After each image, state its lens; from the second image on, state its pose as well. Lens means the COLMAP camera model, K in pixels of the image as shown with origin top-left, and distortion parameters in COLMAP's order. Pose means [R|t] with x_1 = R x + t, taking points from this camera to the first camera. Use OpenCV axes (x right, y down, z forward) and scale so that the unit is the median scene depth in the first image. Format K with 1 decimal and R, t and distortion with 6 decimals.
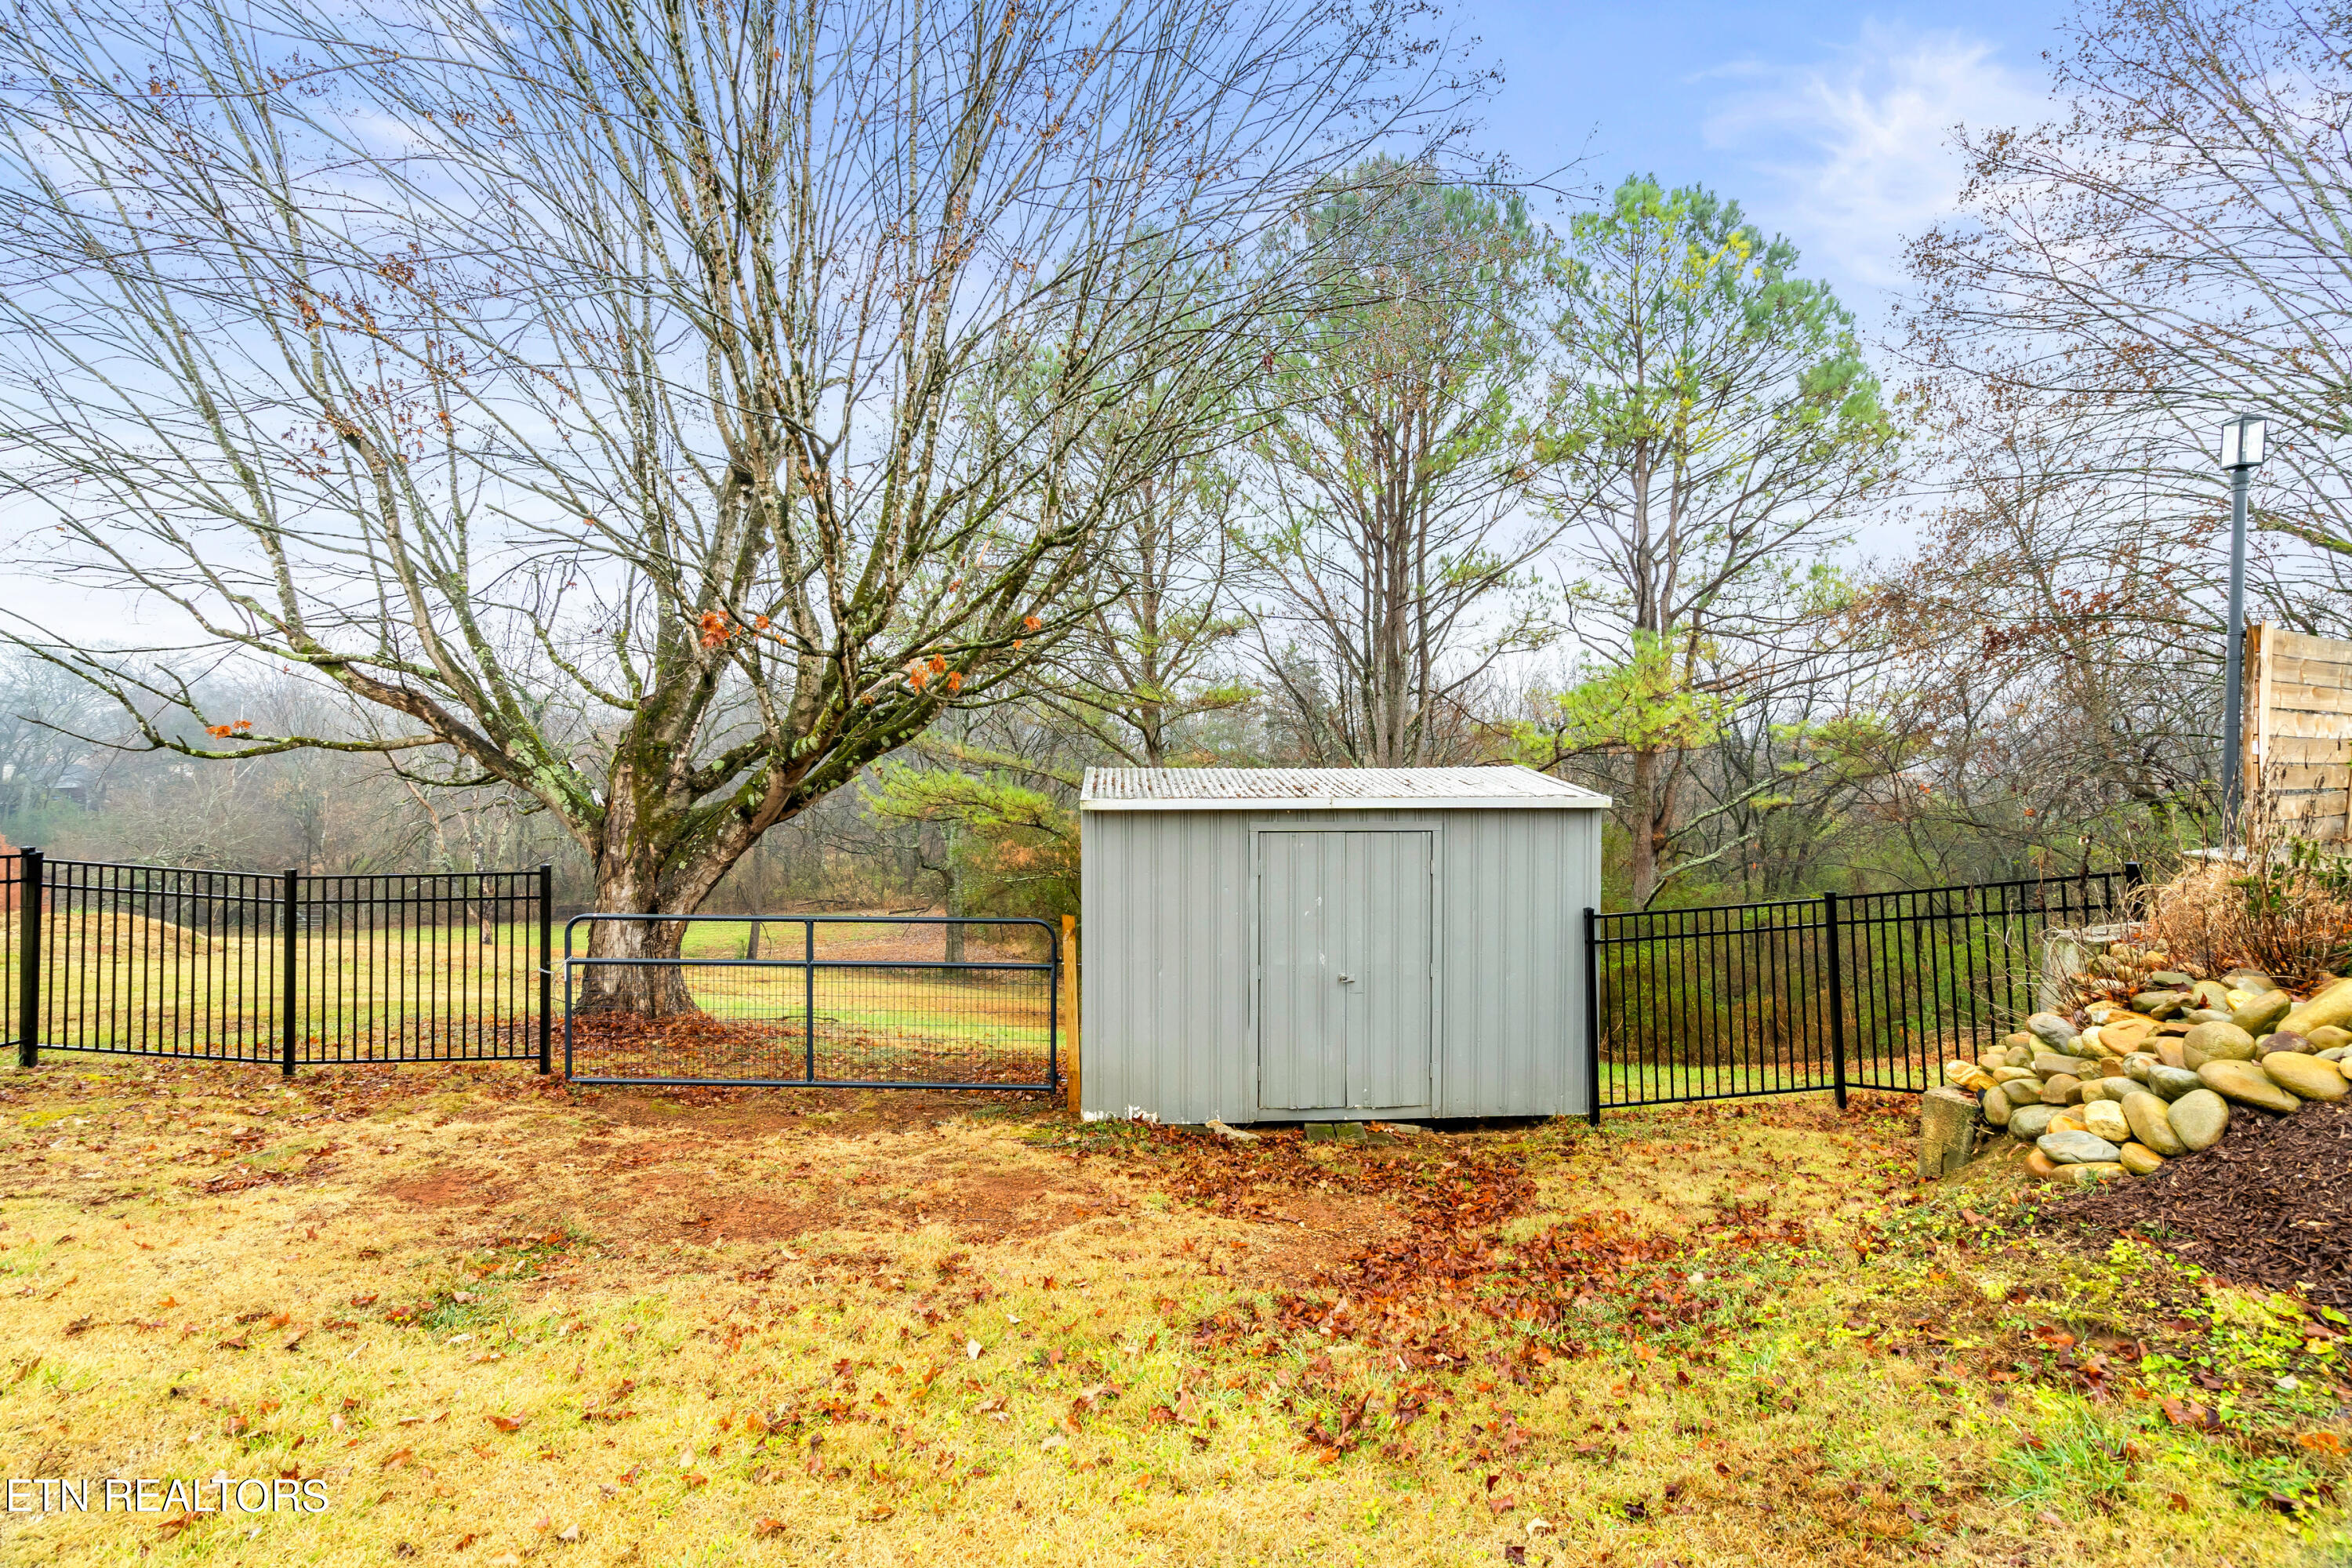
lens RADIAL K [[1072.1, 0, 1198.4], [0, 1072.1, 783.9], [0, 0, 1]] dist [-0.000342, 0.000269]
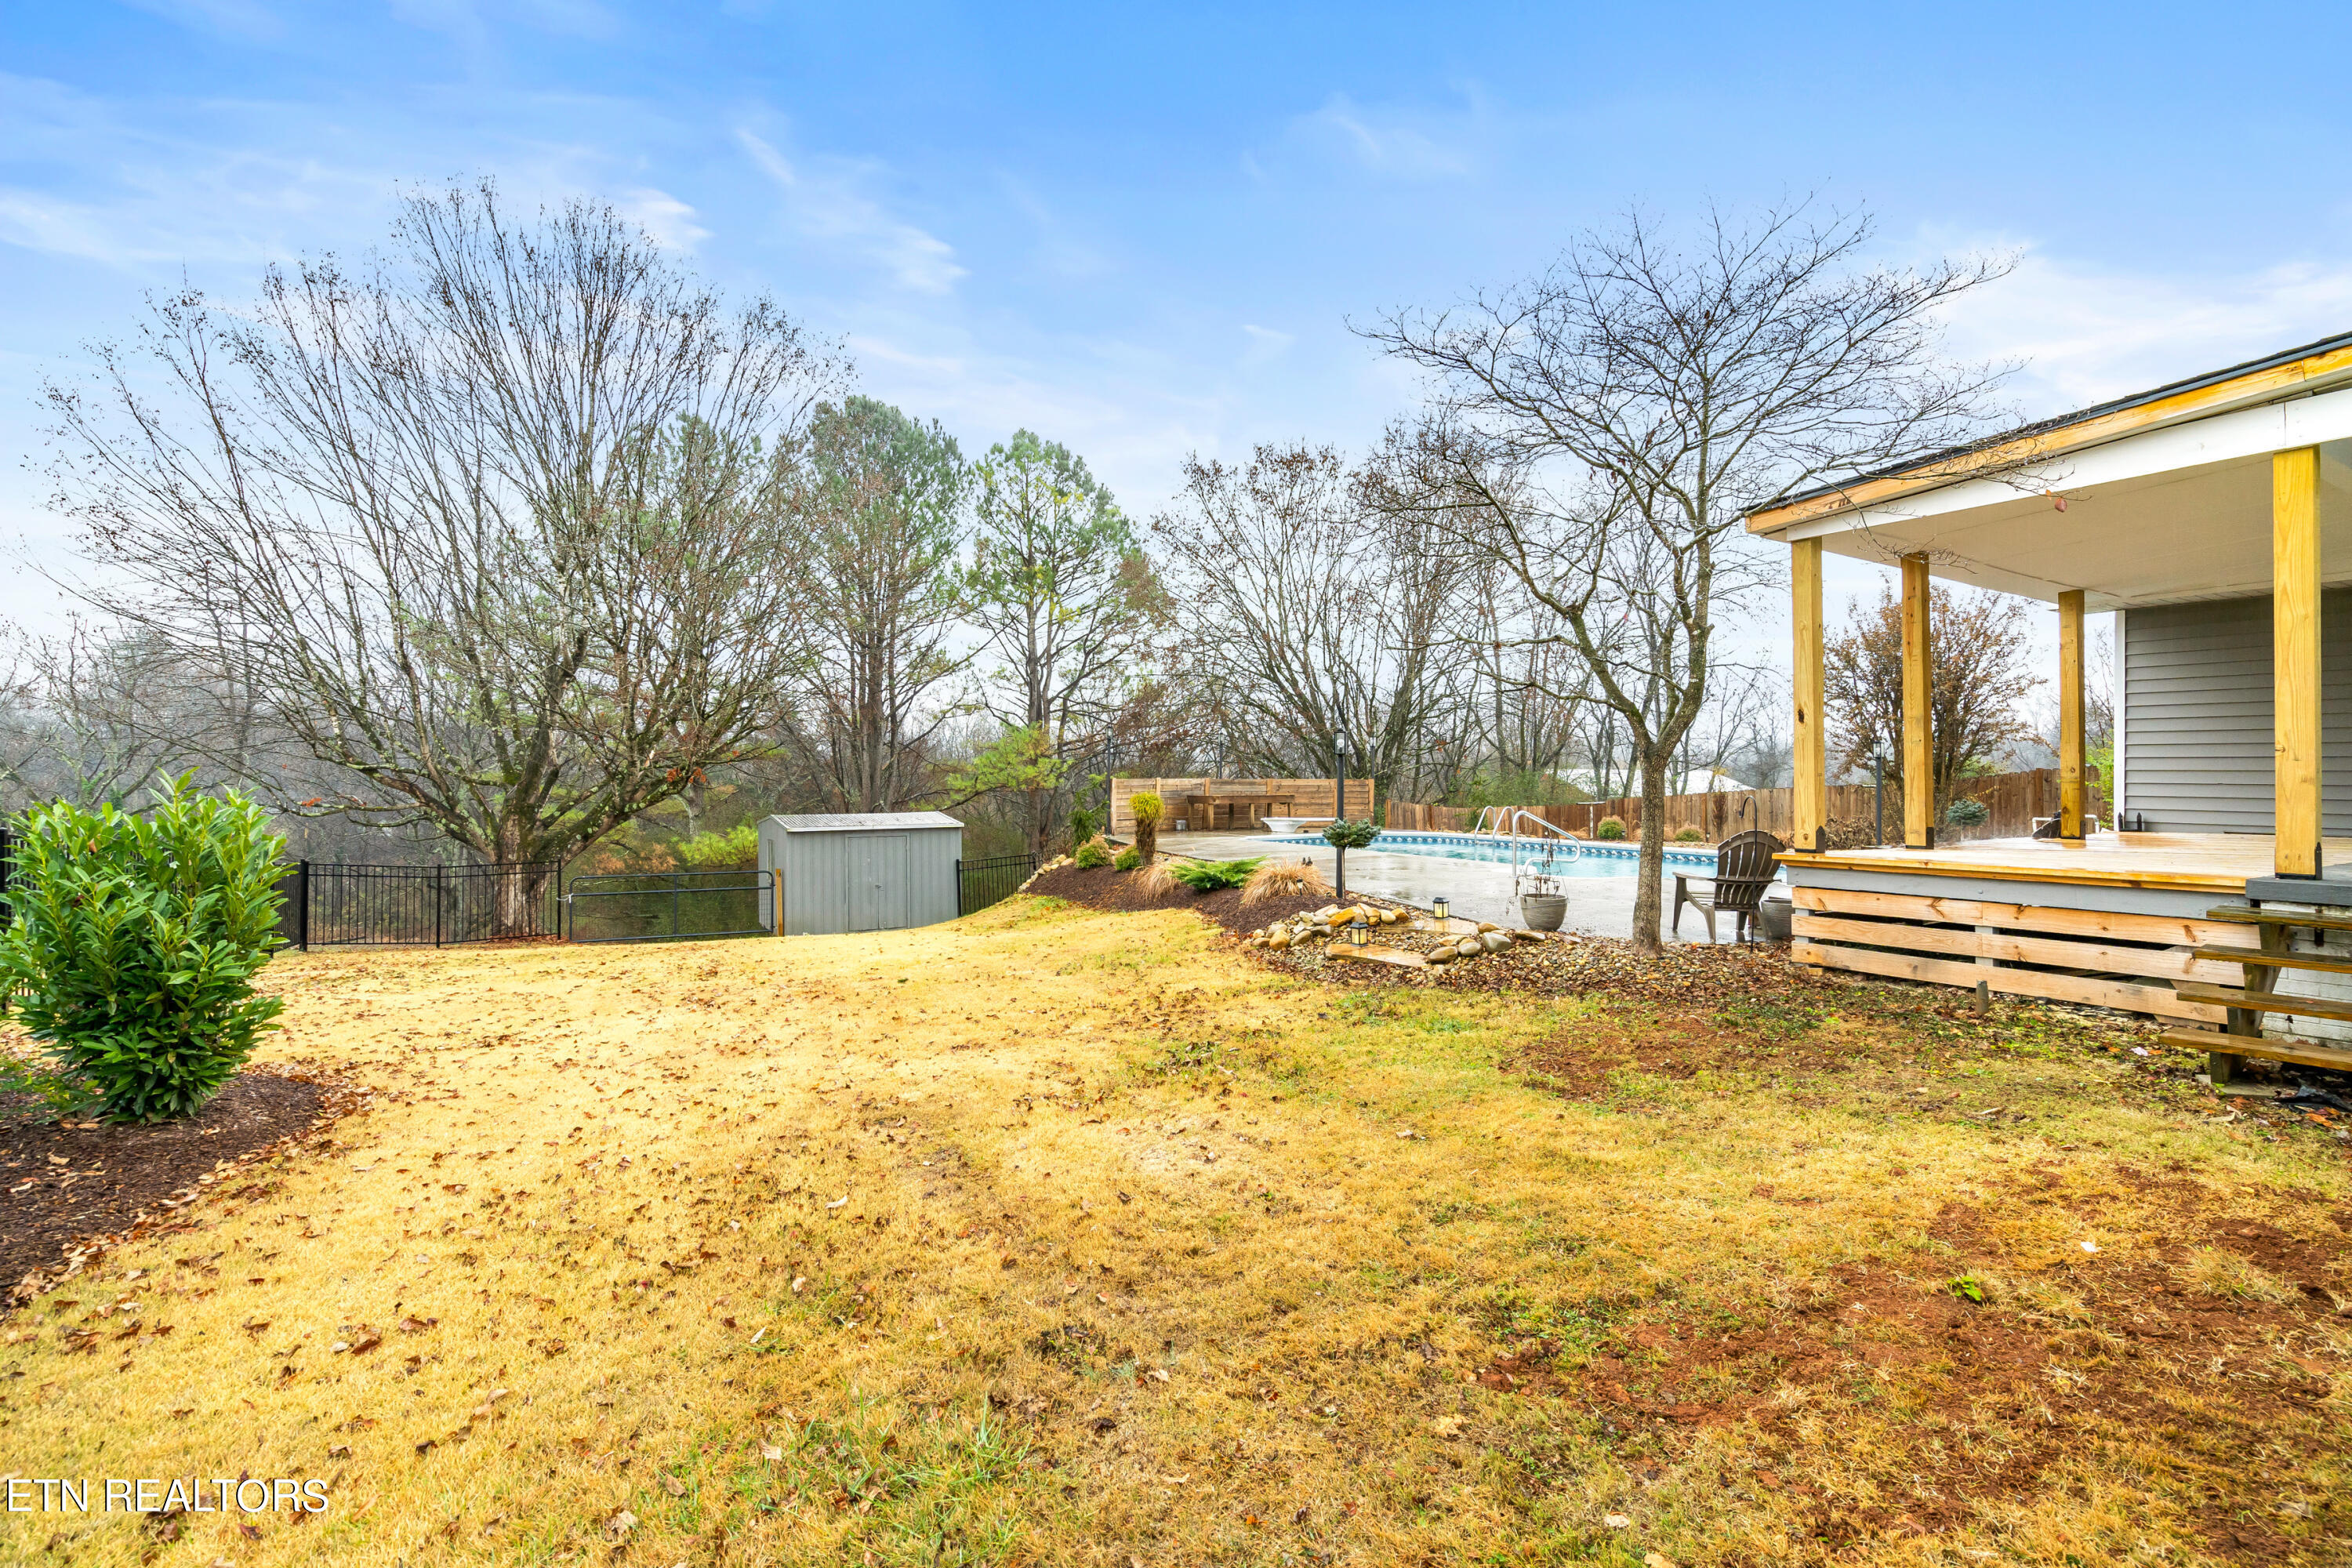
lens RADIAL K [[1072.1, 0, 1196.9], [0, 1072.1, 790.0], [0, 0, 1]] dist [-0.000342, 0.000269]
pose [[0.882308, -0.005937, 0.470636, -0.122492], [0.007459, 0.999971, -0.001369, -0.019235], [-0.470614, 0.004718, 0.882326, -0.525751]]
